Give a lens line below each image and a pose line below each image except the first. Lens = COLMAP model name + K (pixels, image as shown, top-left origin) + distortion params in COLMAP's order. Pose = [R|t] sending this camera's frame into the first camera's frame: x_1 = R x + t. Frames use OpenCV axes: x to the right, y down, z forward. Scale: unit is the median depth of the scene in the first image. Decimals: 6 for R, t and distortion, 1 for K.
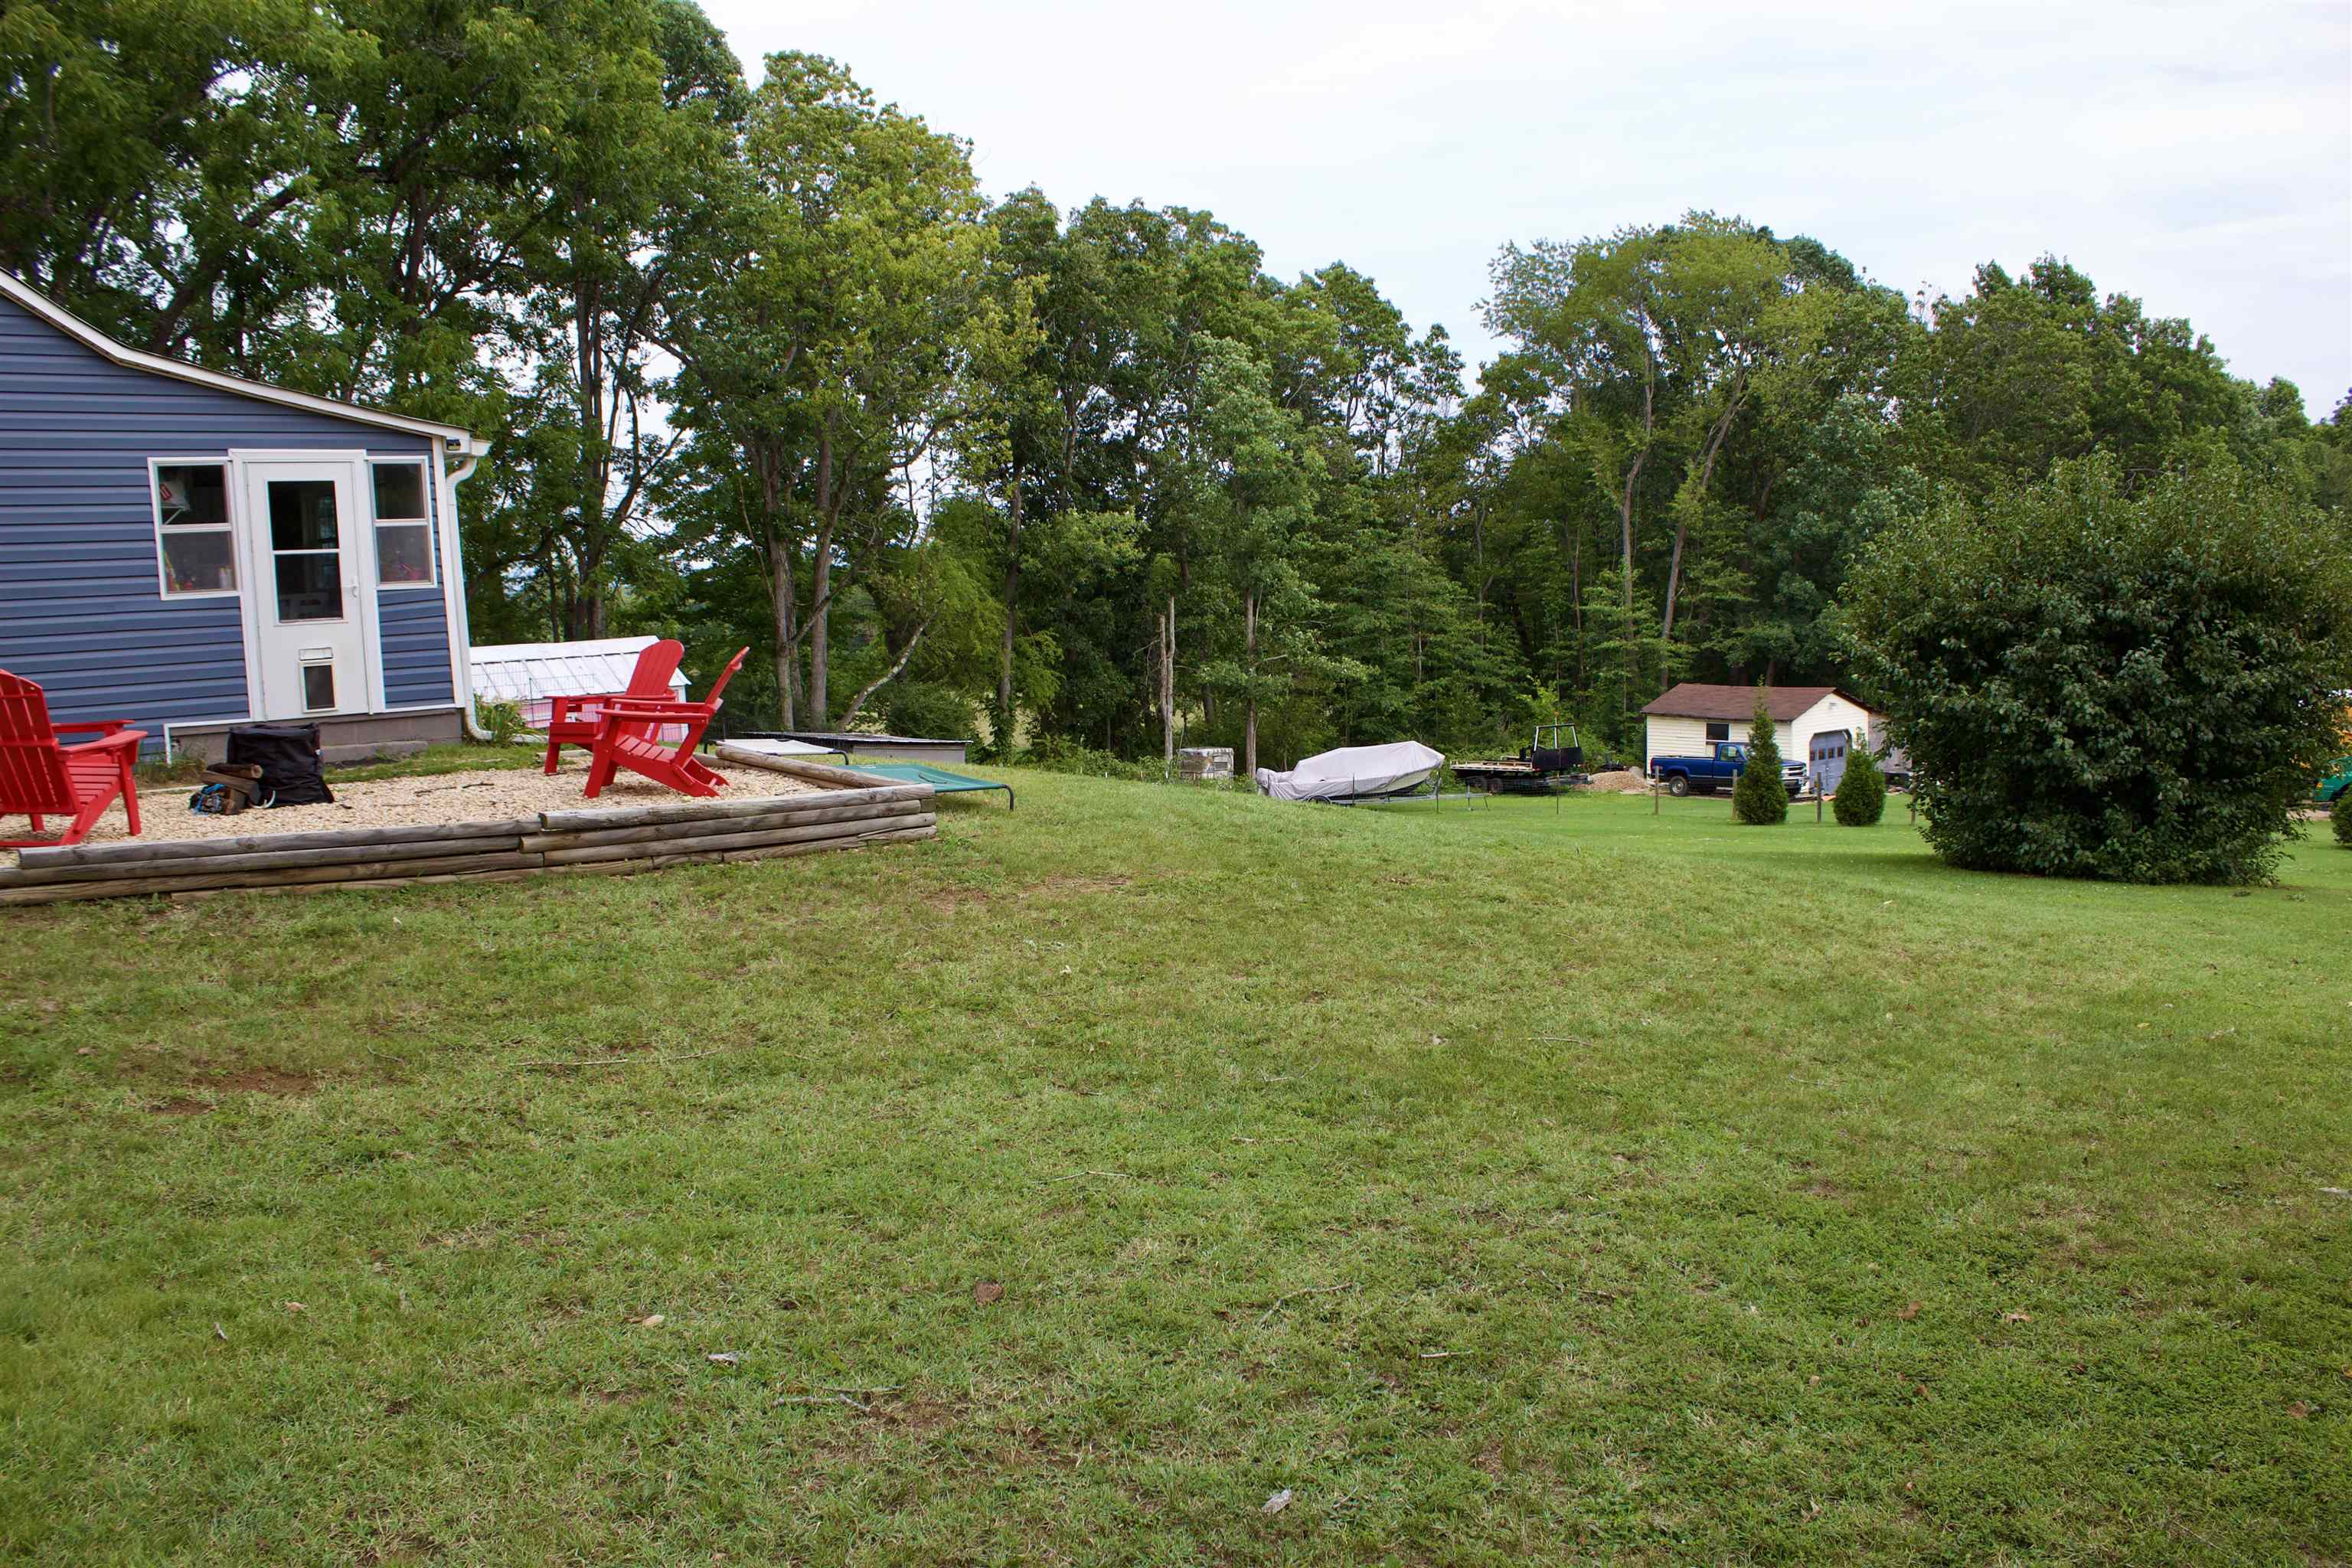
lens RADIAL K [[1988.1, 0, 1188.5], [0, 1988.1, 789.9], [0, 0, 1]] dist [-0.148504, 0.120736]
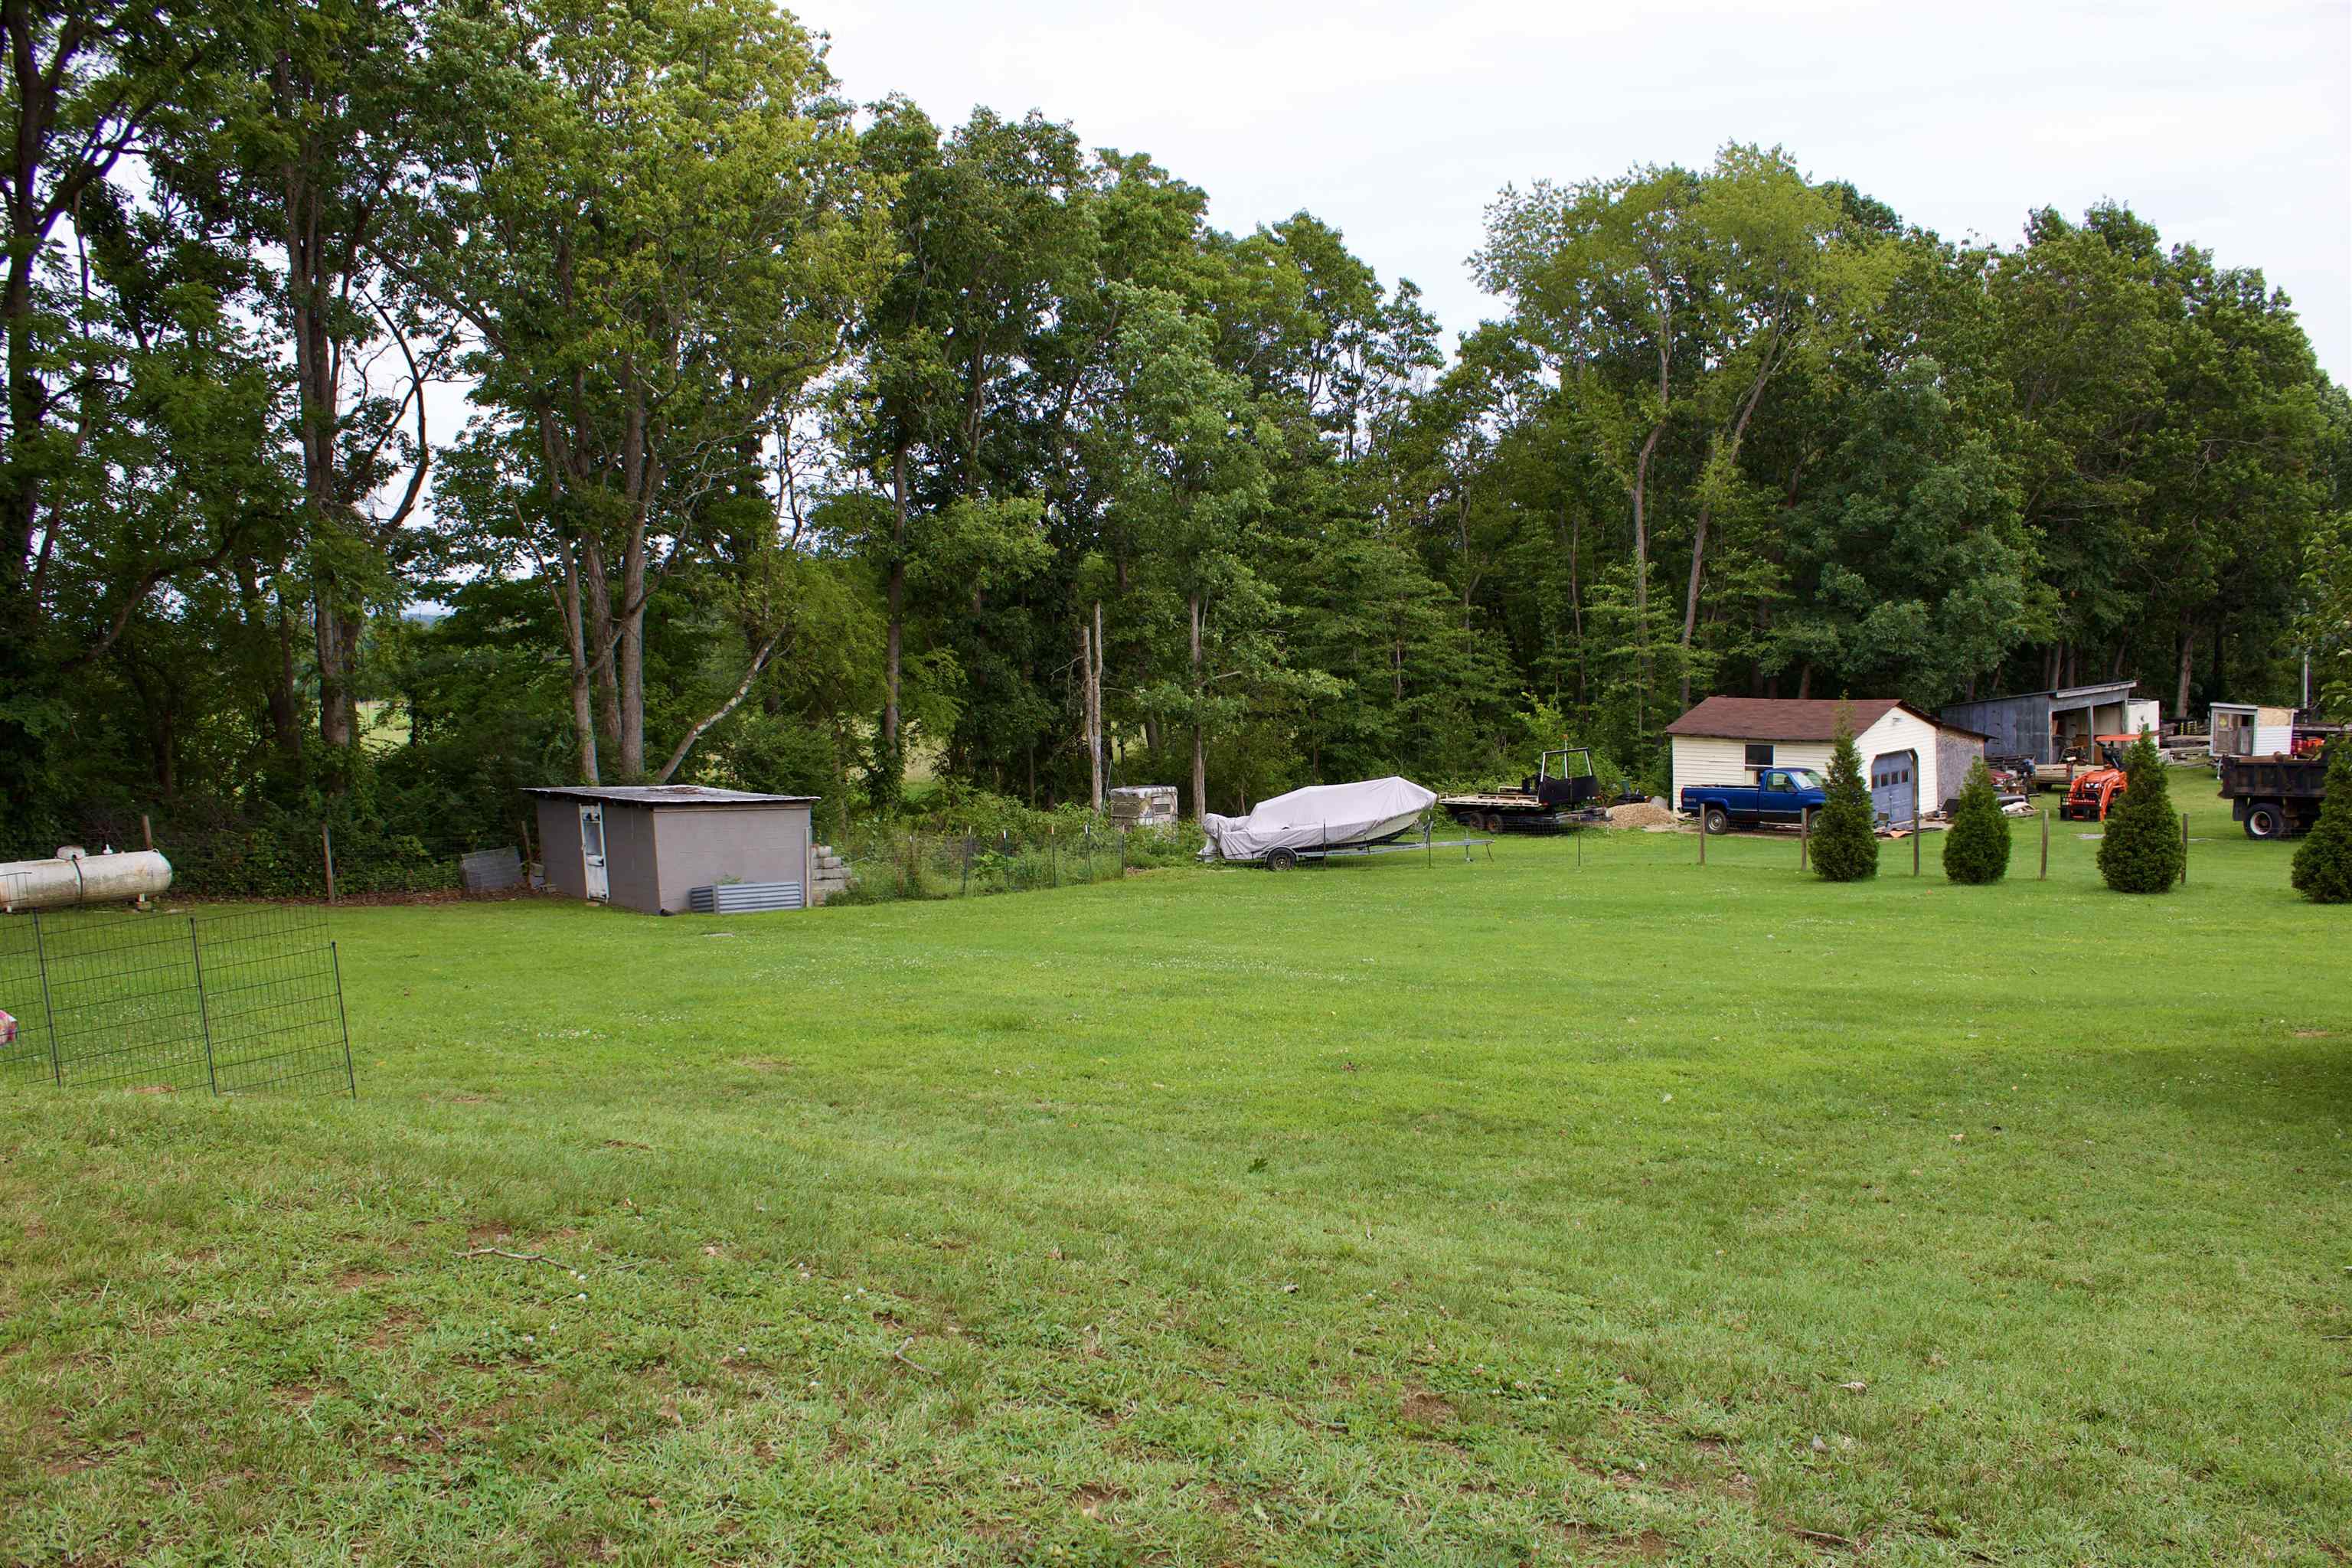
lens RADIAL K [[1988.1, 0, 1188.5], [0, 1988.1, 789.9], [0, 0, 1]] dist [-0.148504, 0.120736]
pose [[0.999737, -0.016942, 0.015487, 0.012526], [0.017011, 0.999846, -0.004319, -0.013760], [-0.015412, 0.004581, 0.999871, 0.154159]]
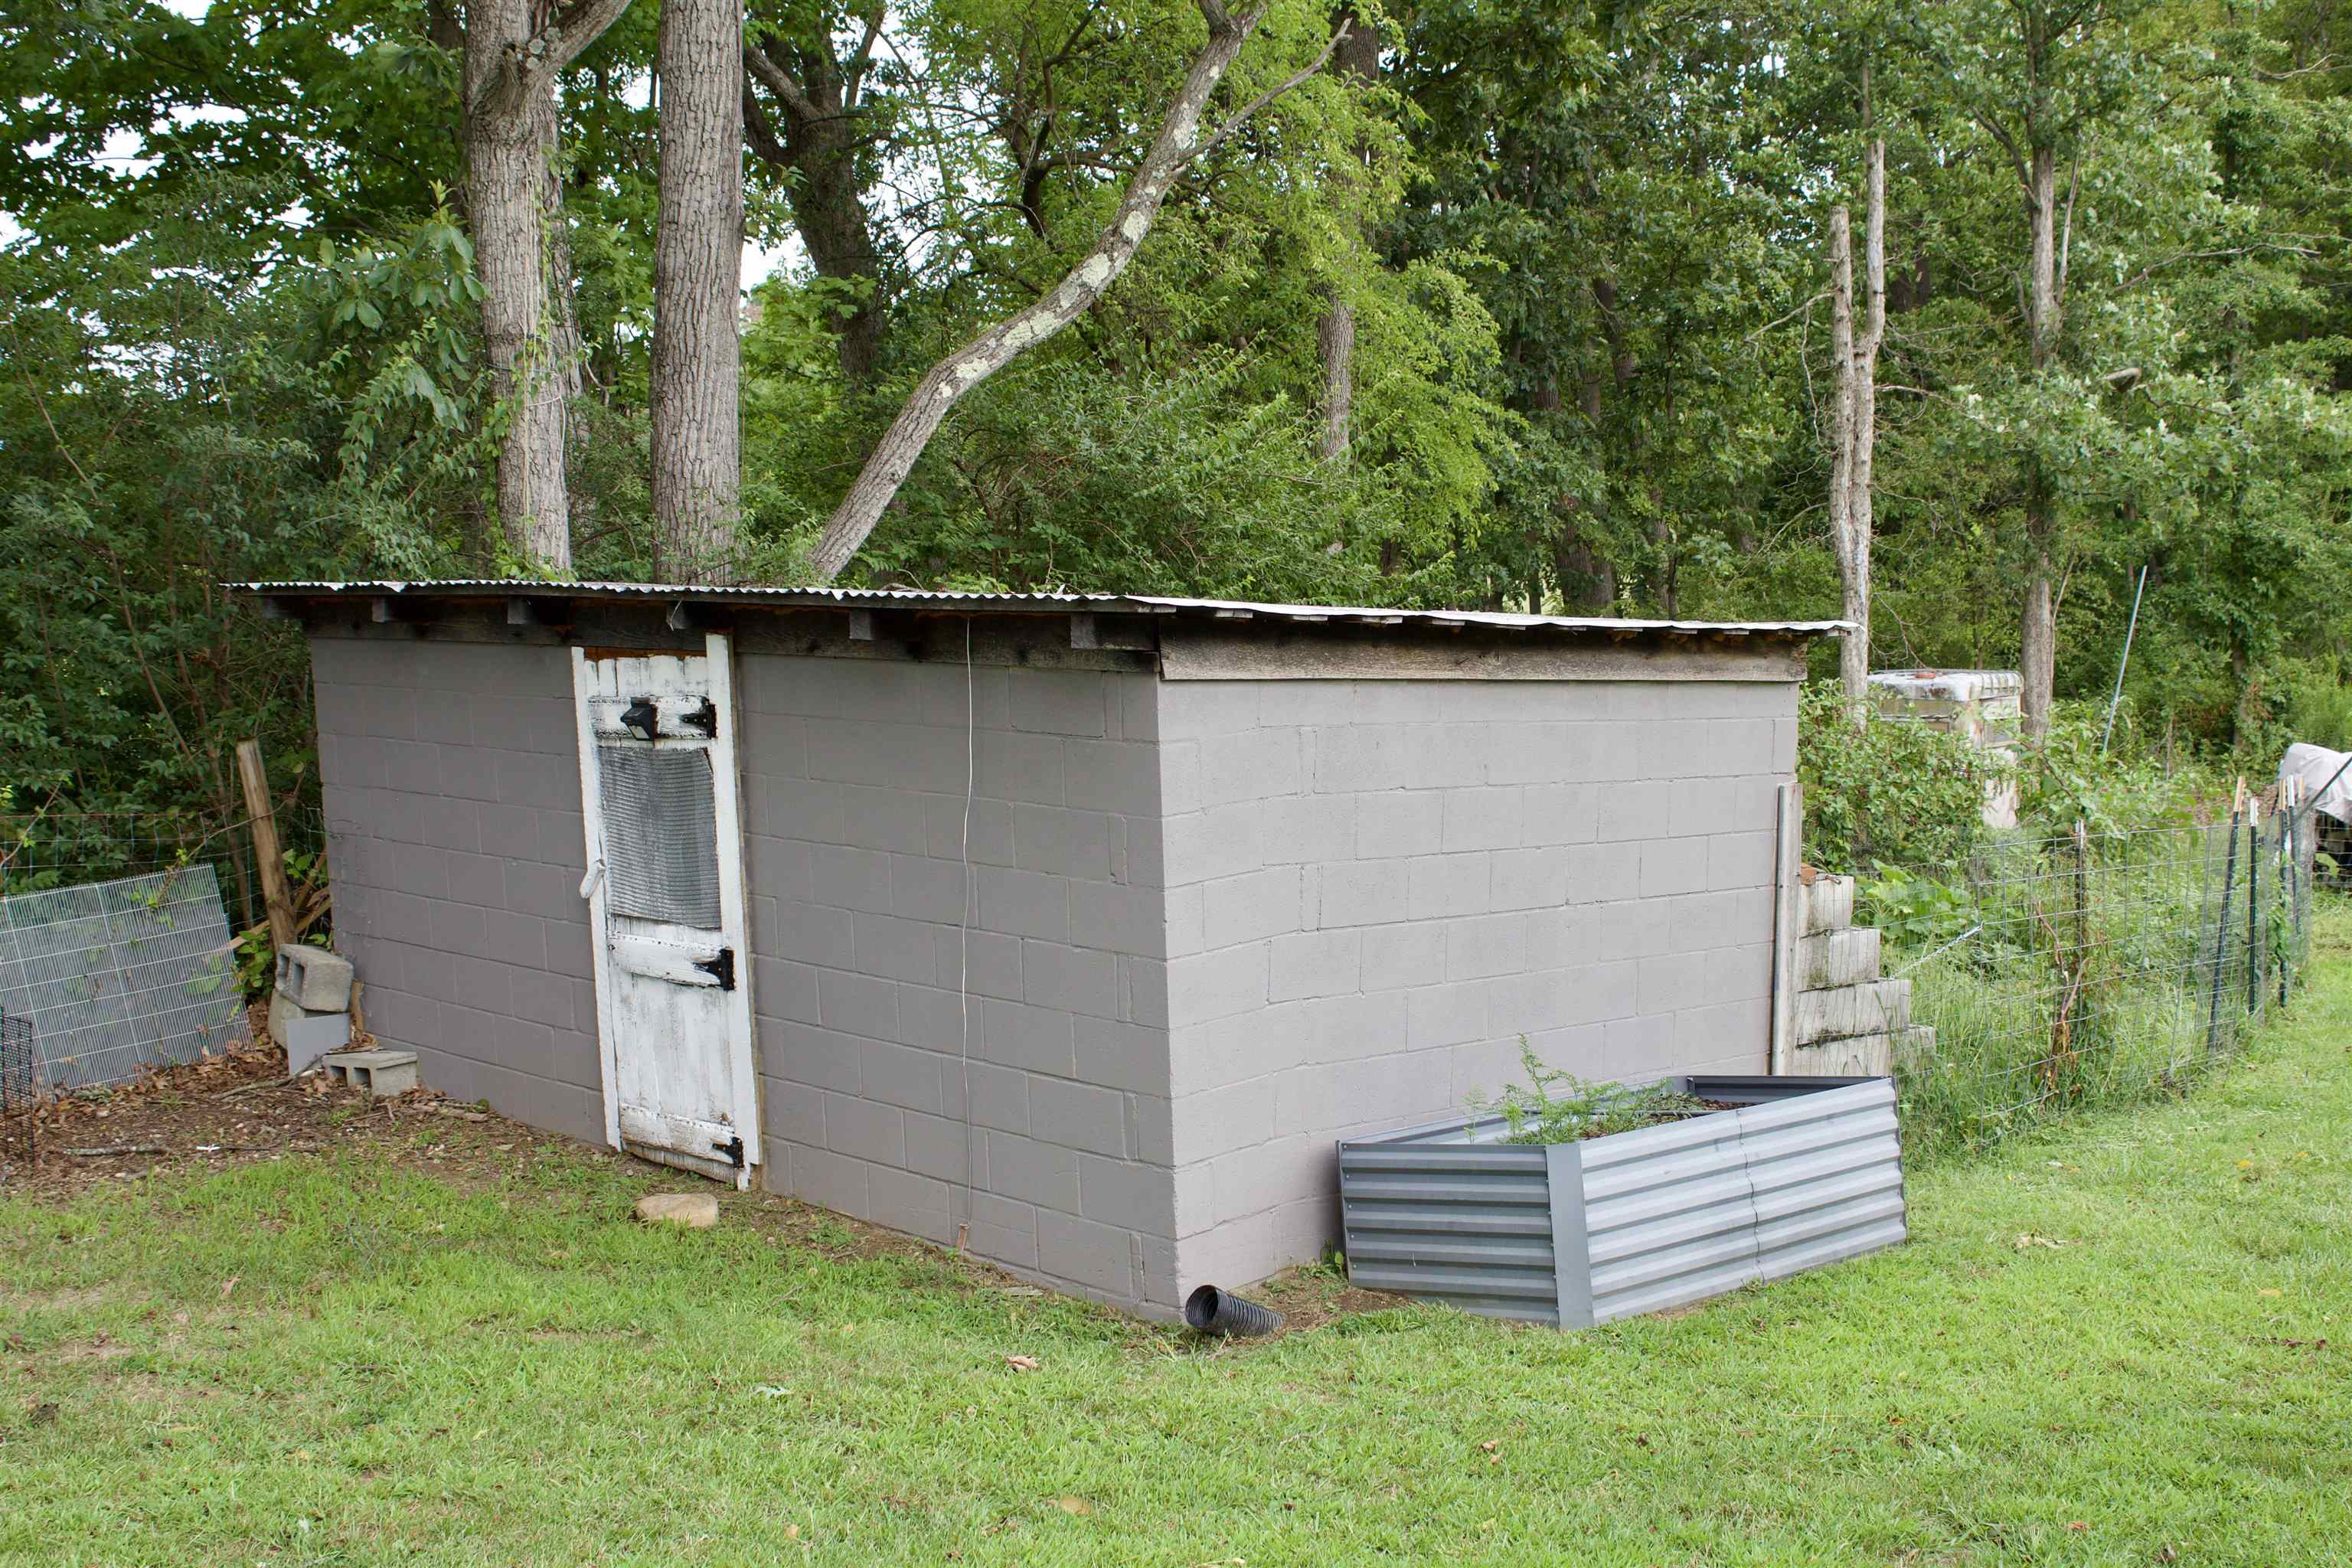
lens RADIAL K [[2846.7, 0, 1176.0], [0, 2846.7, 784.0], [0, 0, 1]] dist [-0.012097, -0.011834]
pose [[0.999167, -0.009974, 0.039566, -0.104920], [0.009348, 0.999829, 0.015982, -0.010575], [-0.039719, -0.015598, 0.999089, 0.499784]]
